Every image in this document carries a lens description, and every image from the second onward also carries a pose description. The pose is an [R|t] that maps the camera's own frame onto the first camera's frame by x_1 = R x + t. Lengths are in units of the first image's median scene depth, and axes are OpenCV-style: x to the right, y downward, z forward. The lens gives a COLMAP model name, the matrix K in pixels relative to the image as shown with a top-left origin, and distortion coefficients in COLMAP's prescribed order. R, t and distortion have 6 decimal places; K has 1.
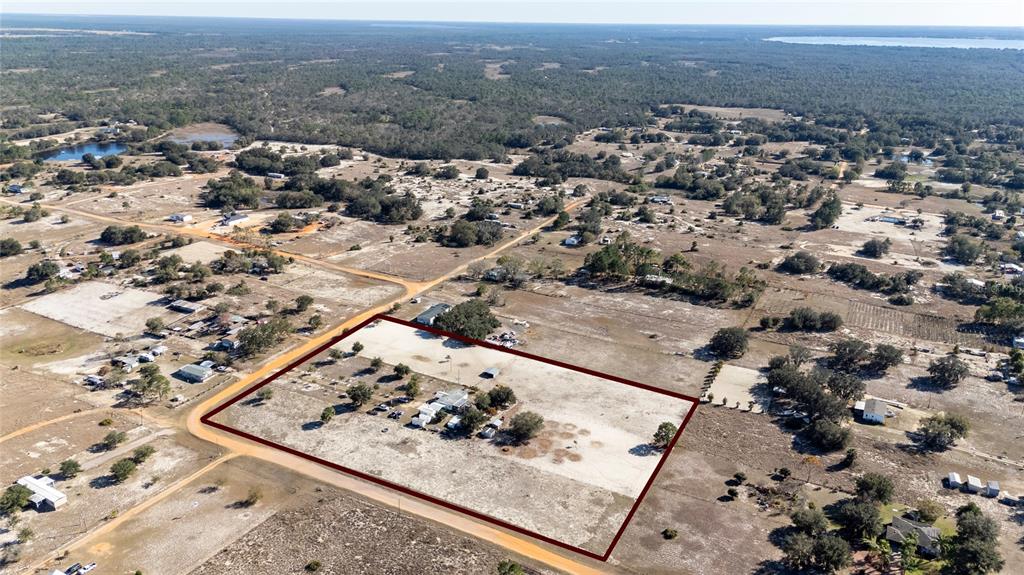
lens RADIAL K [[744.5, 0, 513.8], [0, 744.5, 290.6], [0, 0, 1]] dist [0.102213, -0.108410]
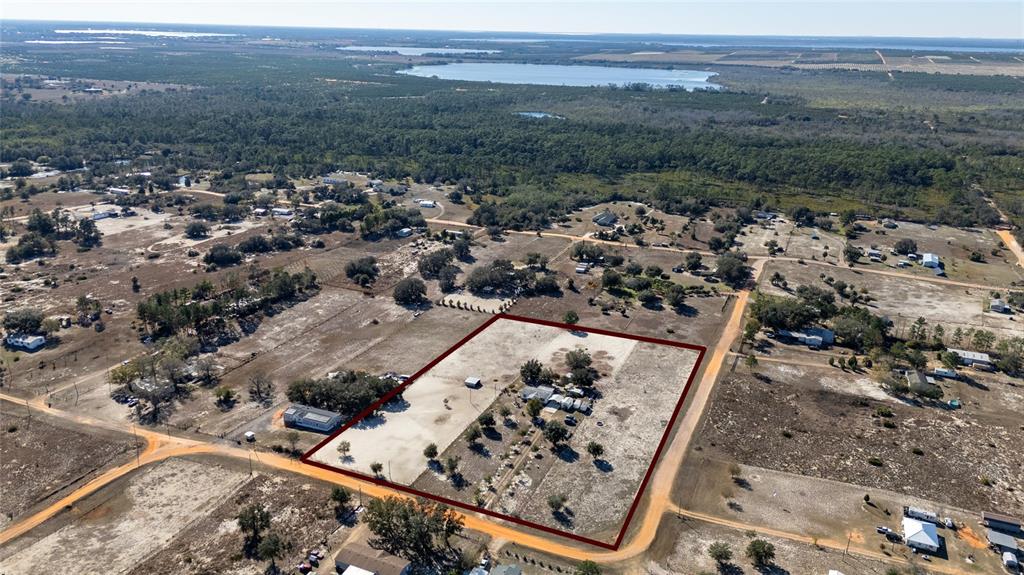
lens RADIAL K [[744.5, 0, 513.8], [0, 744.5, 290.6], [0, 0, 1]] dist [0.102213, -0.108410]
pose [[-0.090171, -0.342255, 0.935271, -0.856762], [0.322690, 0.878395, 0.352552, -0.305811], [-0.942200, 0.333592, 0.031237, 0.814335]]
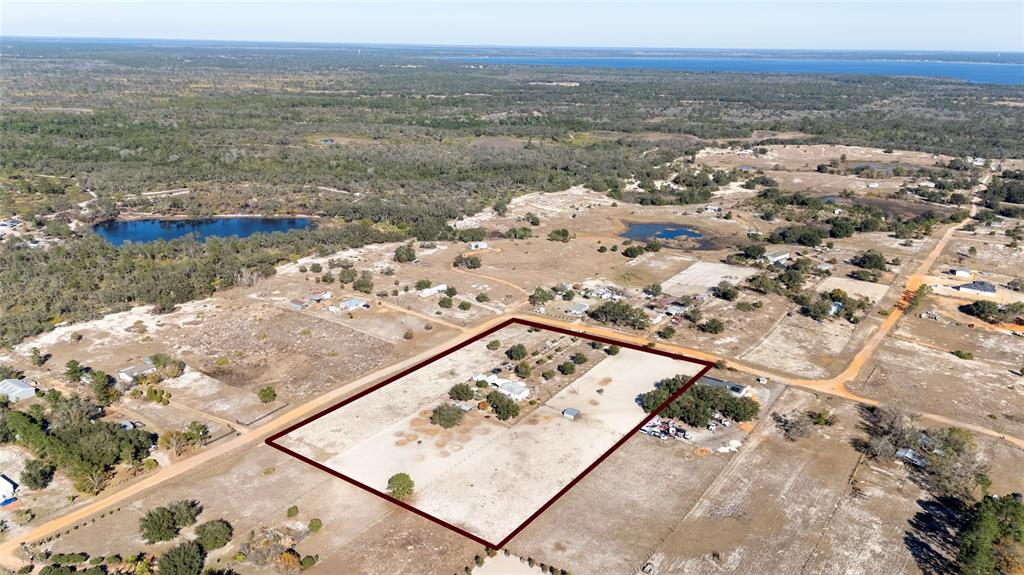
lens RADIAL K [[744.5, 0, 513.8], [0, 744.5, 290.6], [0, 0, 1]] dist [0.102213, -0.108410]
pose [[-0.129015, 0.299348, -0.945381, 0.767808], [-0.355841, 0.875880, 0.325902, -0.285592], [0.925599, 0.378451, -0.006482, 0.816304]]
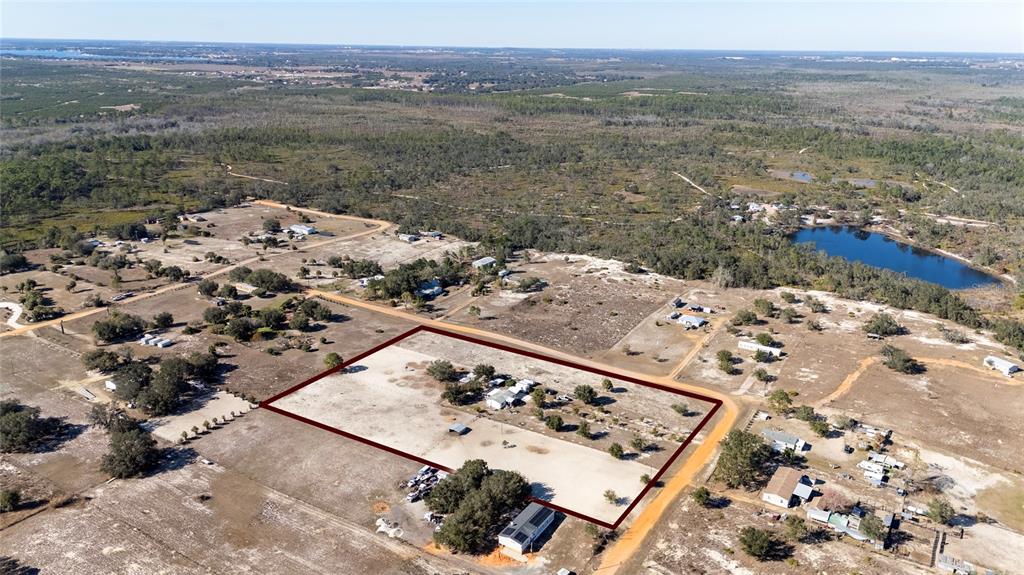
lens RADIAL K [[744.5, 0, 513.8], [0, 744.5, 290.6], [0, 0, 1]] dist [0.102213, -0.108410]
pose [[-0.997197, -0.045369, 0.059489, -0.134845], [0.001372, 0.783927, 0.620851, -0.544903], [-0.074802, 0.619193, -0.781668, 1.487006]]
